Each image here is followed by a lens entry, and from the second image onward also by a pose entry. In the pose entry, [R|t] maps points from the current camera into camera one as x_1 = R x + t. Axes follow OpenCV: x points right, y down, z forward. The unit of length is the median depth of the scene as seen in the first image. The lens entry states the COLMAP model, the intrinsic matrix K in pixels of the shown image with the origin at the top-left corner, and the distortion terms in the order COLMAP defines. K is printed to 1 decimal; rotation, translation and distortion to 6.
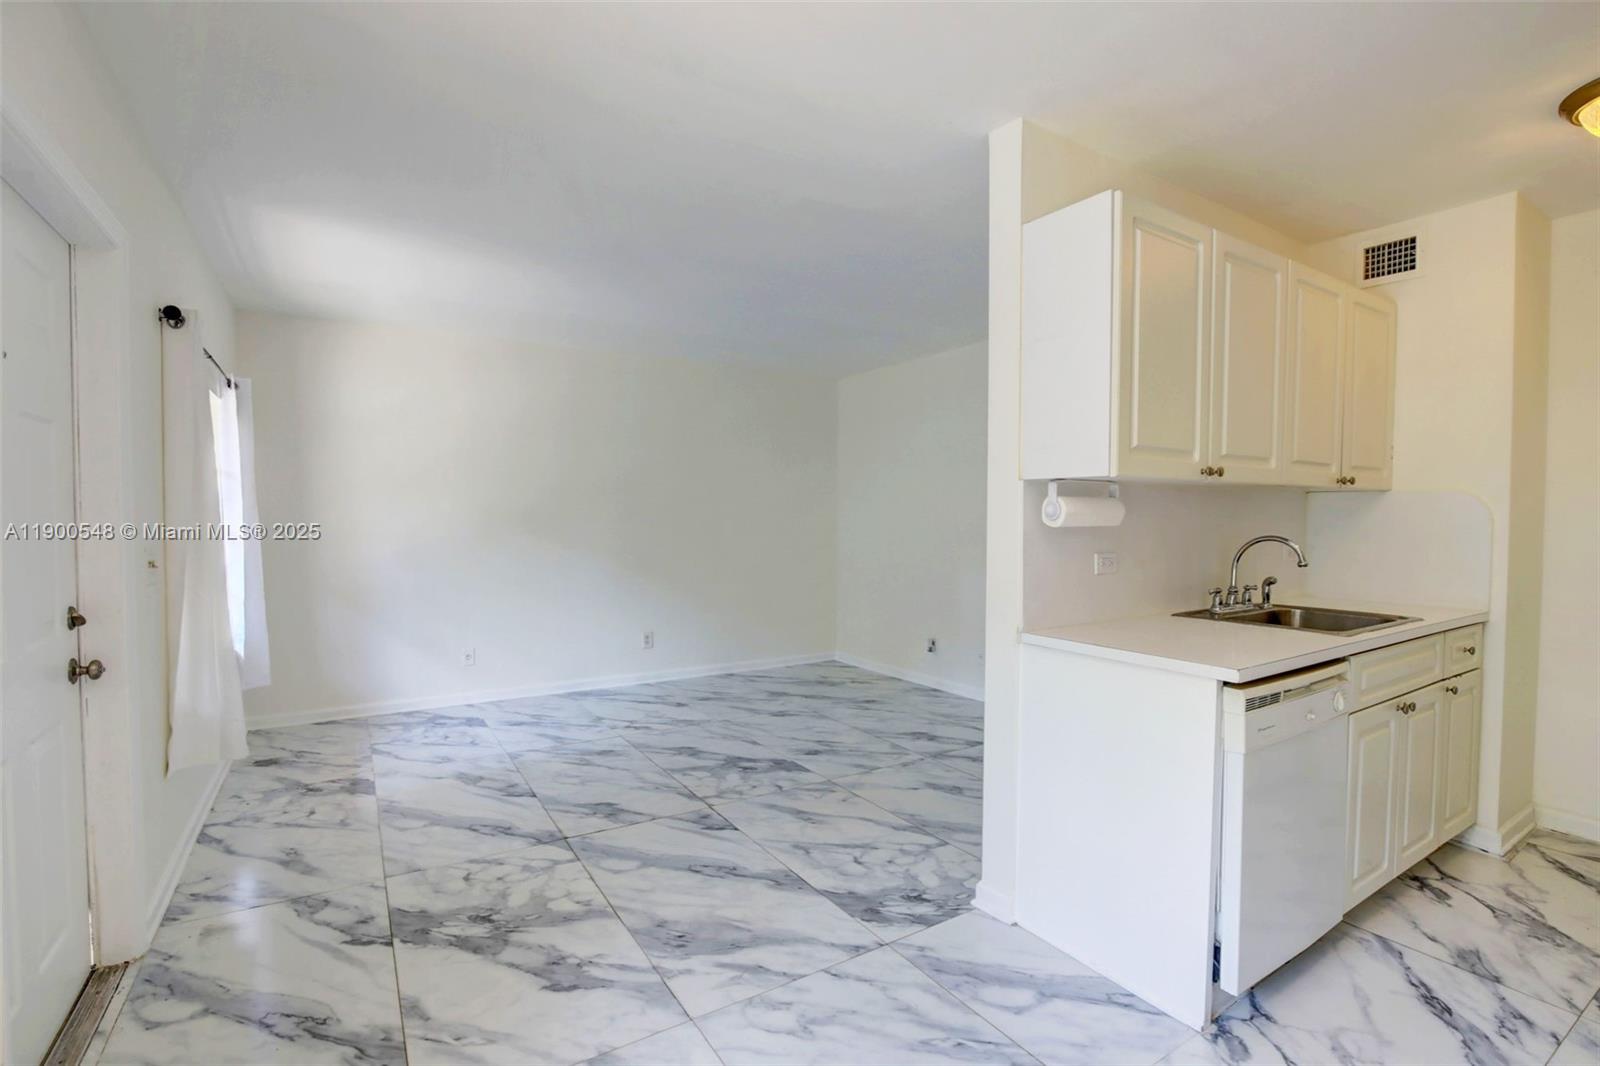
lens RADIAL K [[742.1, 0, 824.5], [0, 742.1, 536.2], [0, 0, 1]] dist [-0.020673, 0.000484]
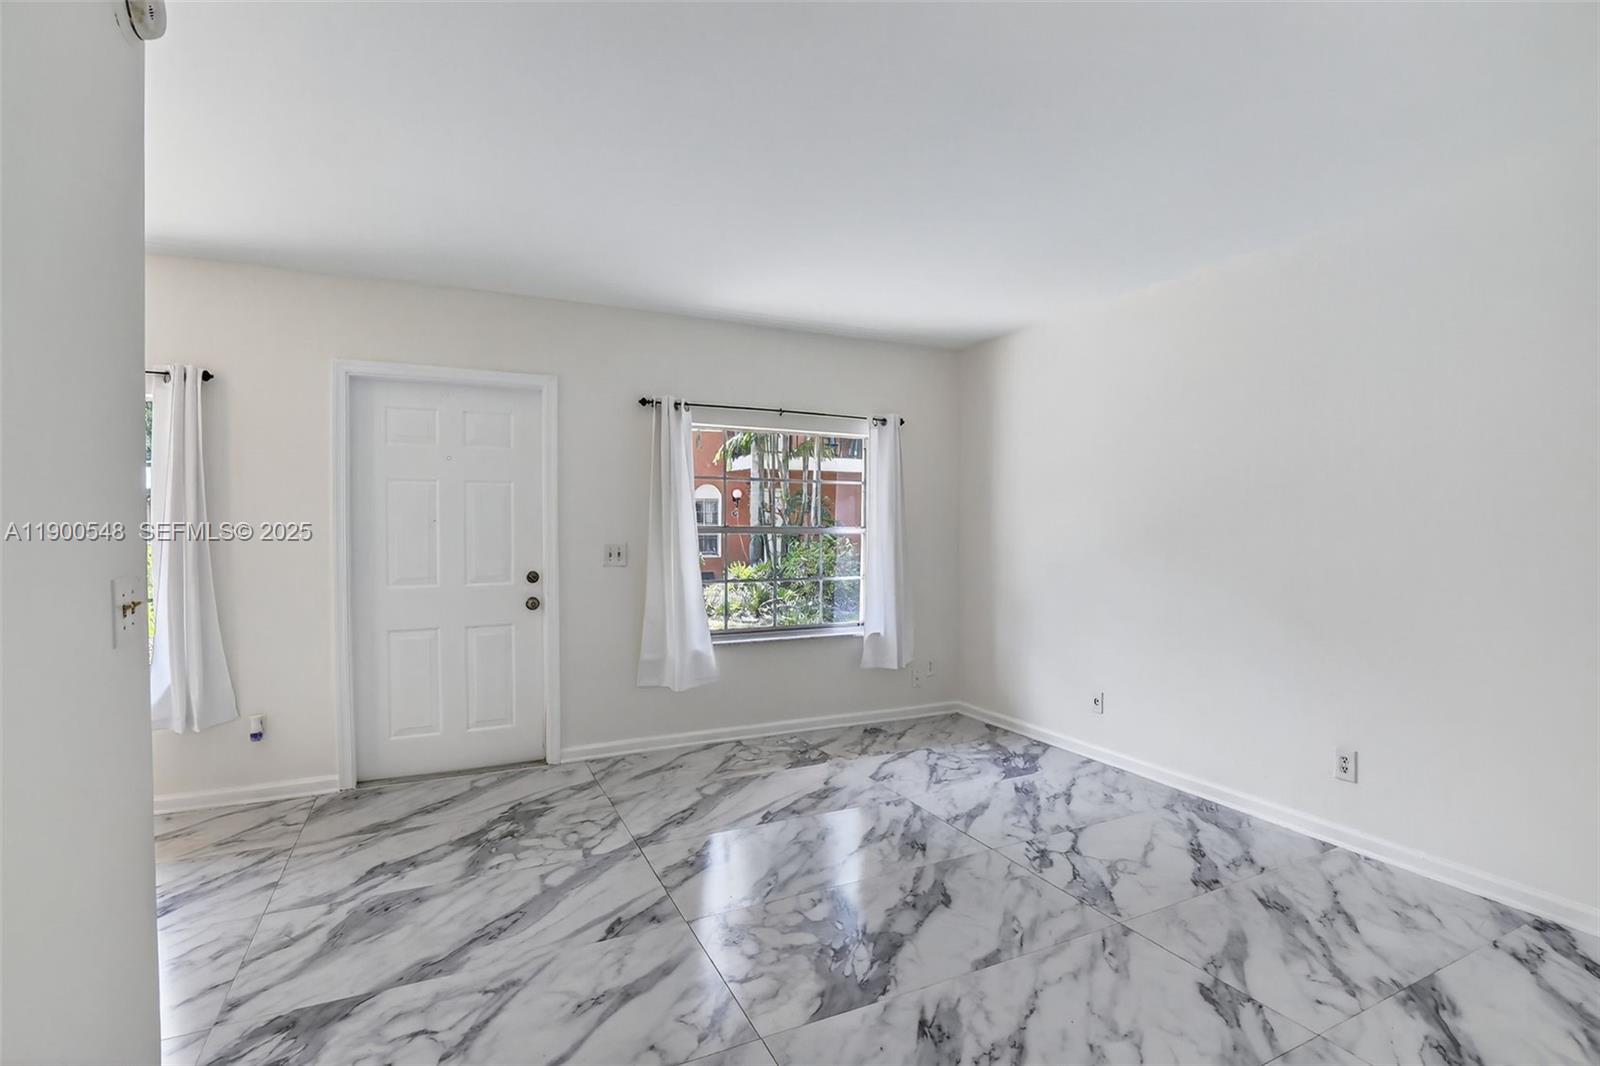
lens RADIAL K [[742.1, 0, 824.5], [0, 742.1, 536.2], [0, 0, 1]] dist [-0.020673, 0.000484]
pose [[-0.113497, 0.008093, -0.993505, 0.556251], [-0.021721, 0.999708, 0.010625, -0.037508], [0.993301, 0.022786, -0.113288, 1.176187]]
